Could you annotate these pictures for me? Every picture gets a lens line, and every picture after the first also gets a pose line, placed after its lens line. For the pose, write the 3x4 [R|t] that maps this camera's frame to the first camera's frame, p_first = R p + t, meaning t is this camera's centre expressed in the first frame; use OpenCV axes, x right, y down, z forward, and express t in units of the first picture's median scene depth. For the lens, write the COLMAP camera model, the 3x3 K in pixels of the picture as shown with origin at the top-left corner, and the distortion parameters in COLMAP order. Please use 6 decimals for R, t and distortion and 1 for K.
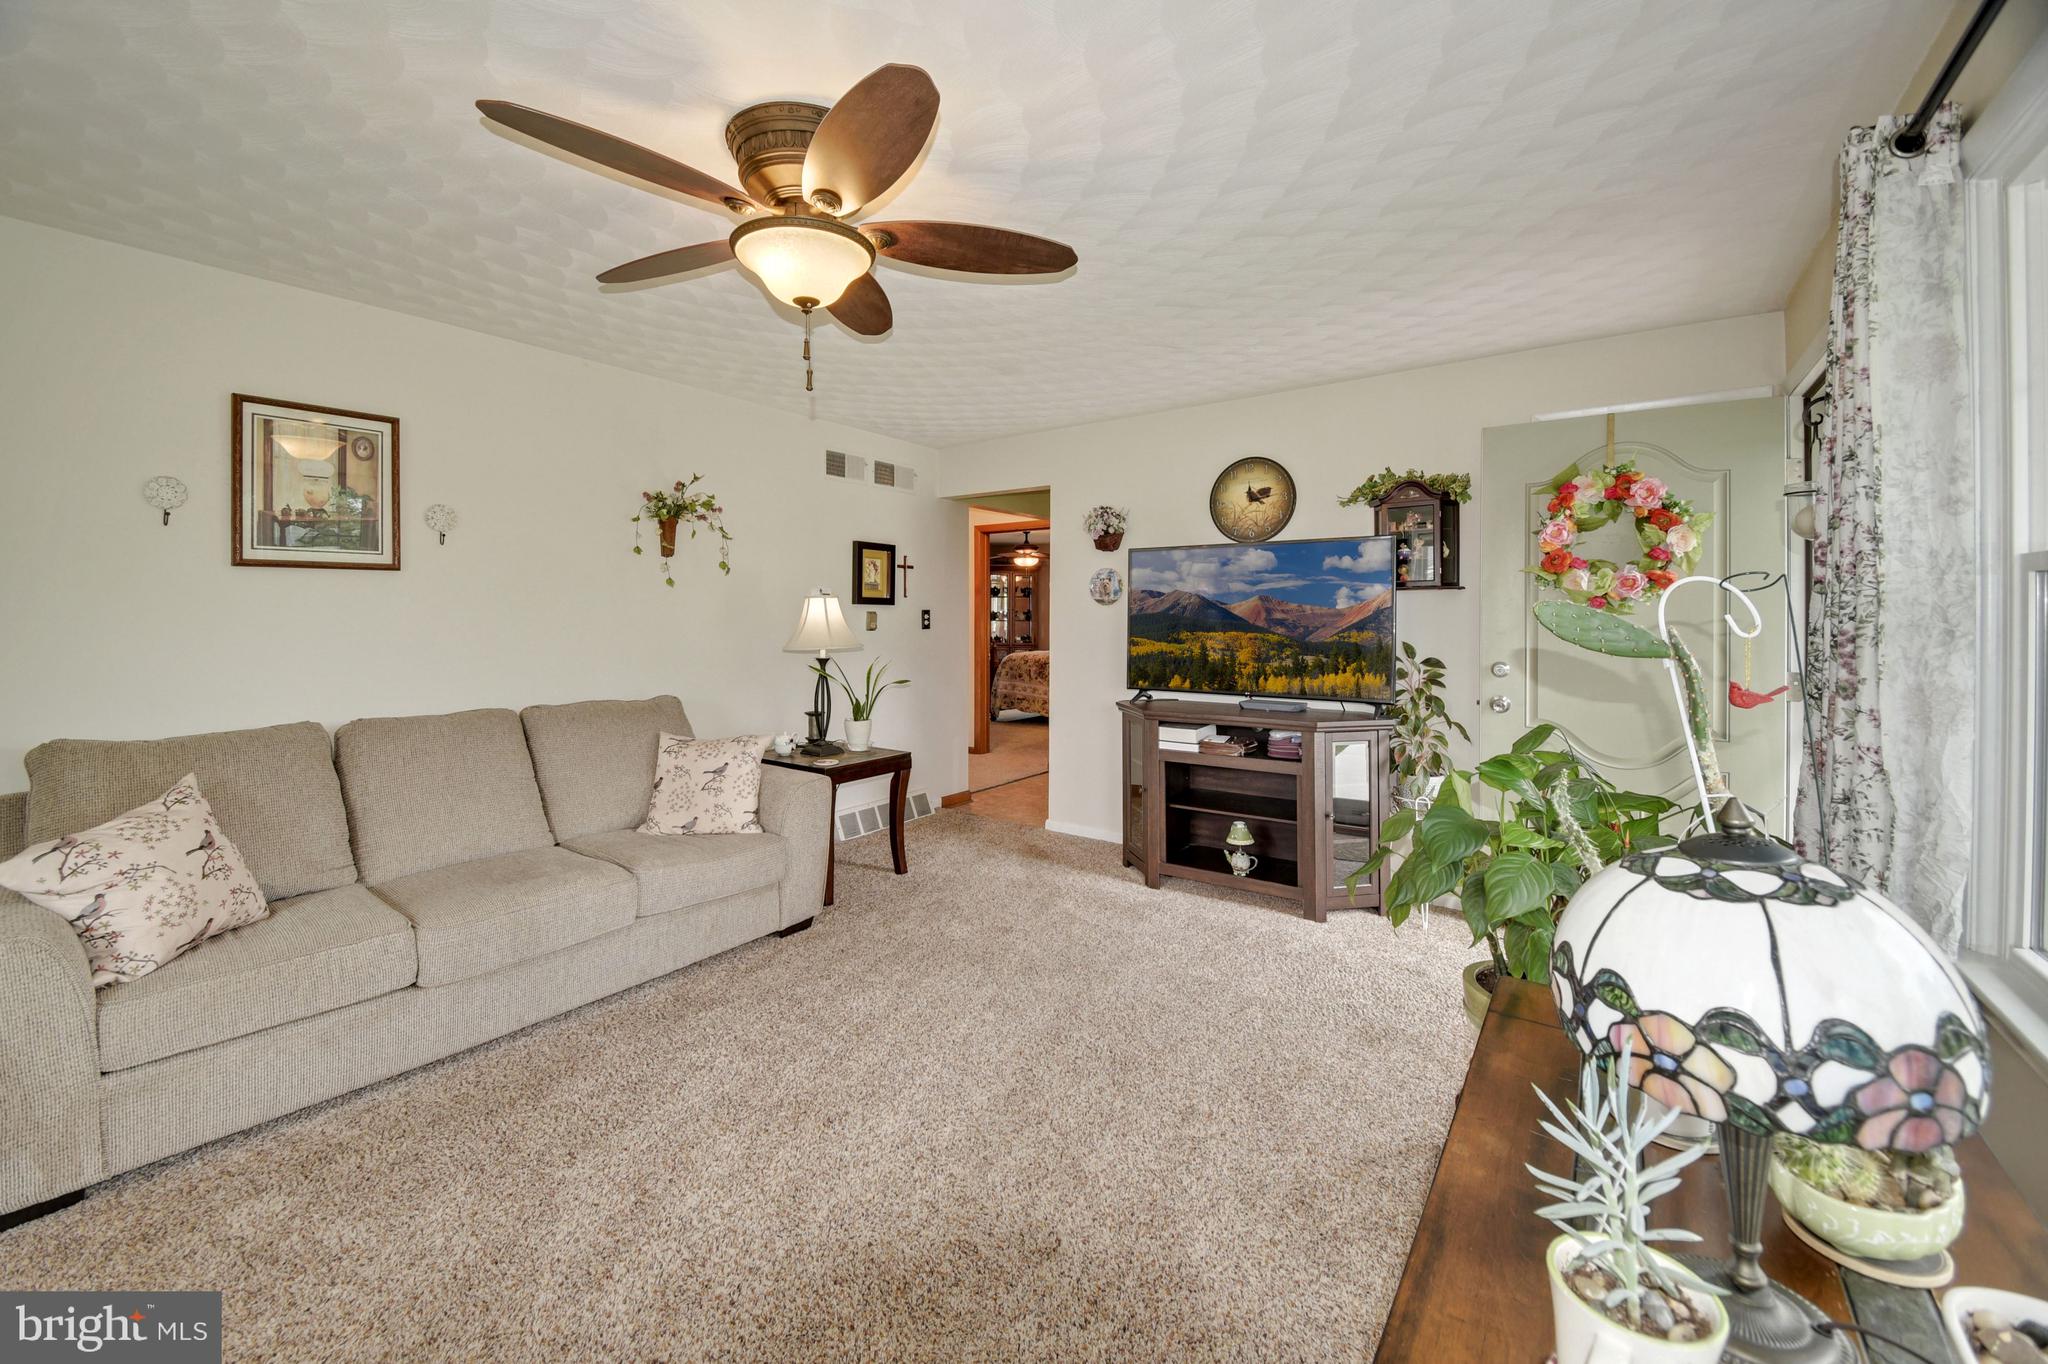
lens RADIAL K [[814.3, 0, 997.4], [0, 814.3, 635.0], [0, 0, 1]] dist [0.023802, -0.000116]
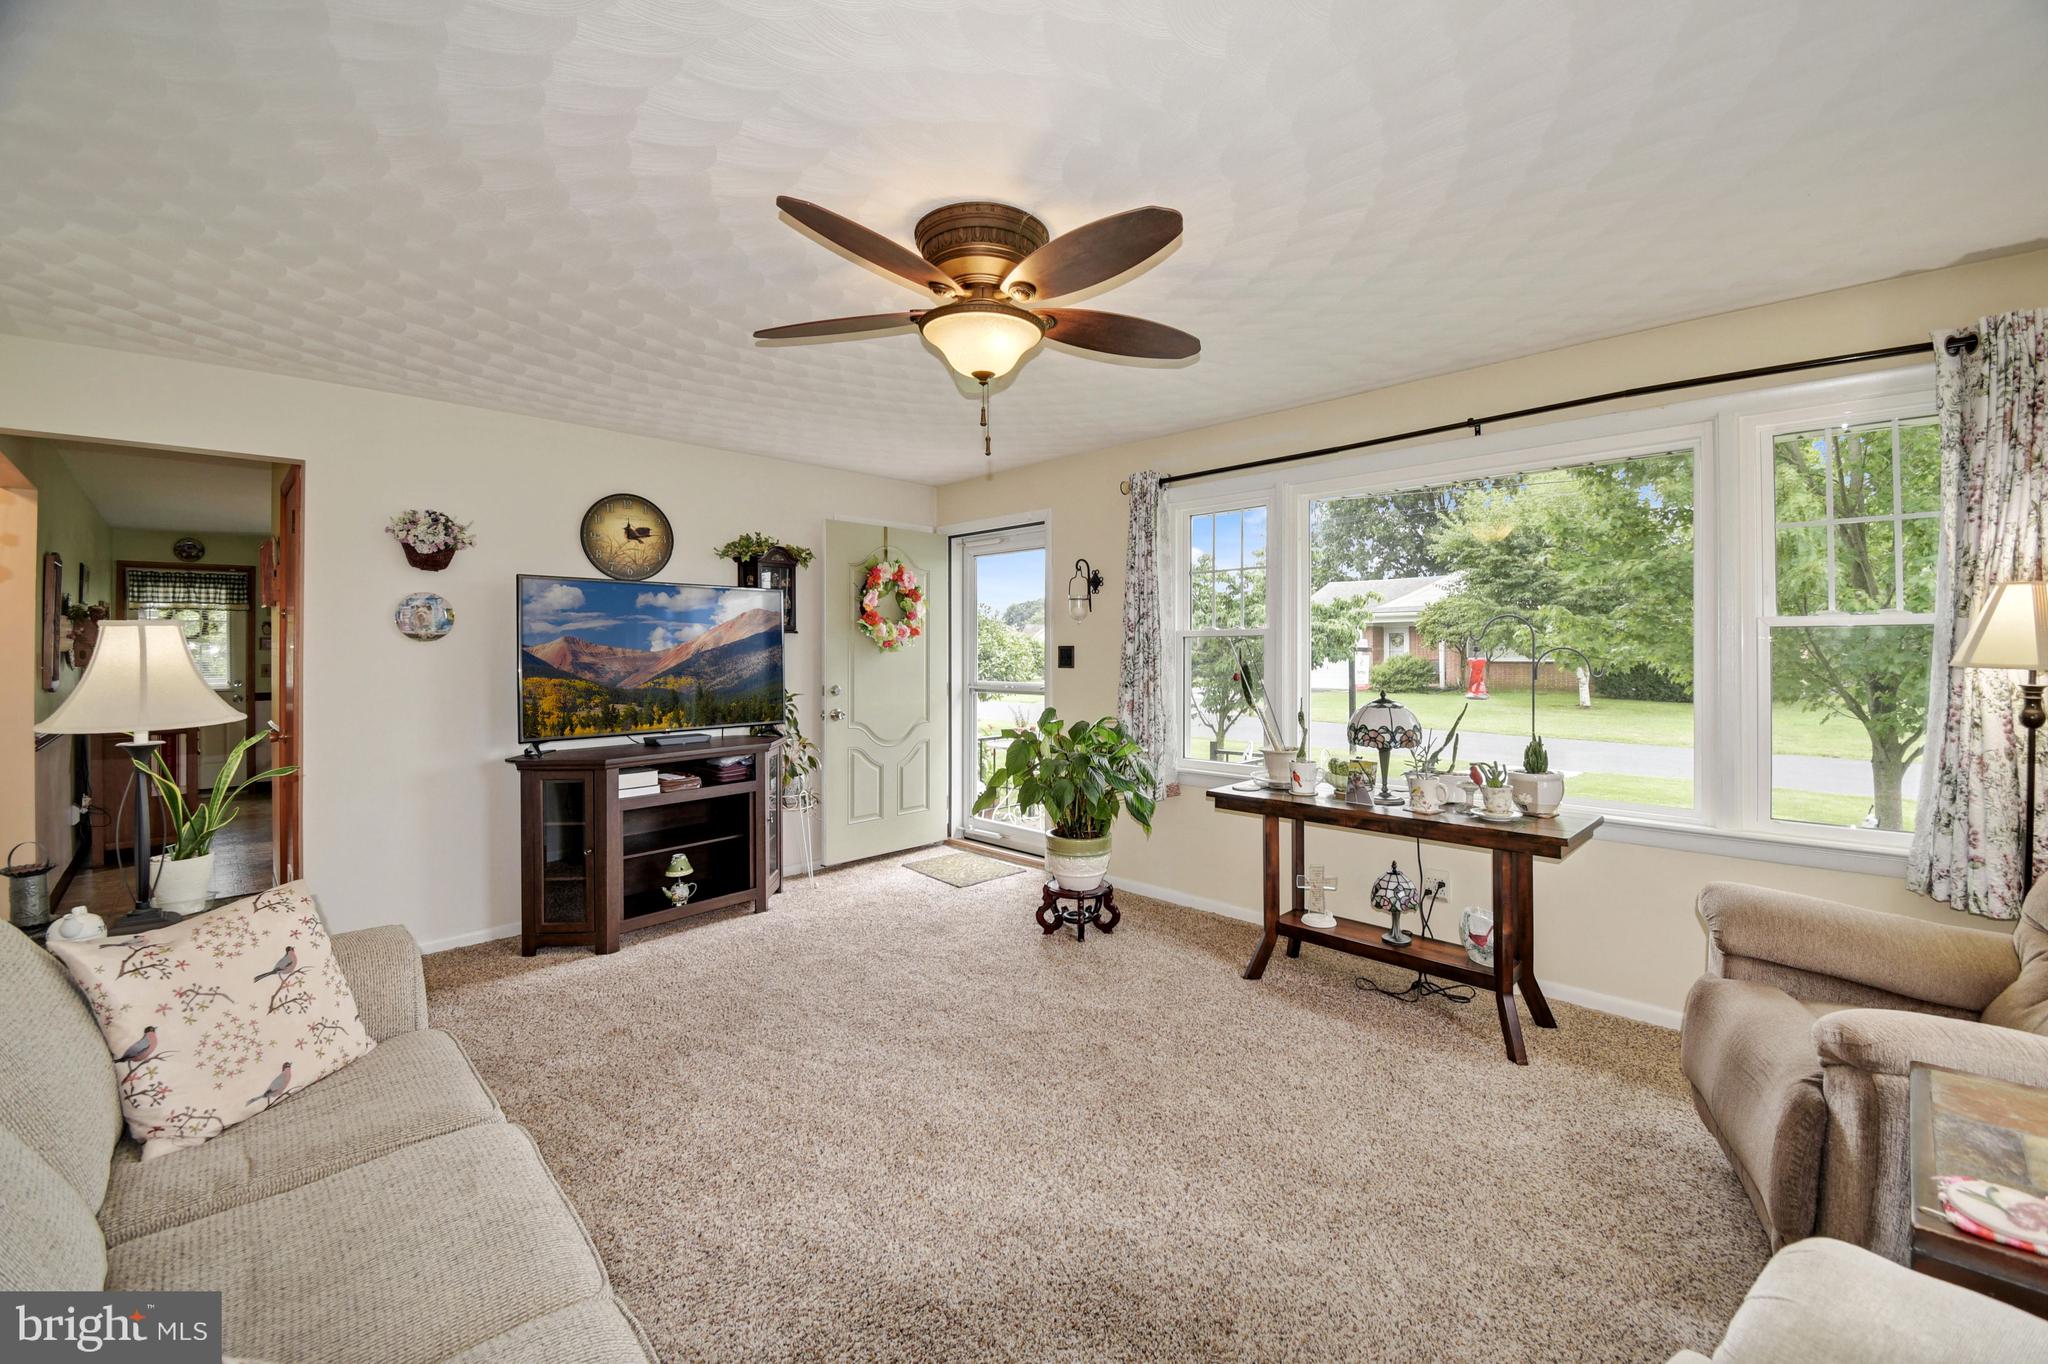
lens RADIAL K [[832.2, 0, 1073.9], [0, 832.2, 675.9], [0, 0, 1]] dist [0.003373, 0.000081]
pose [[0.096104, -0.032234, 0.994849, -0.745369], [0.027094, 0.999190, 0.029757, -0.014871], [-0.995003, 0.024094, 0.096899, 0.424968]]
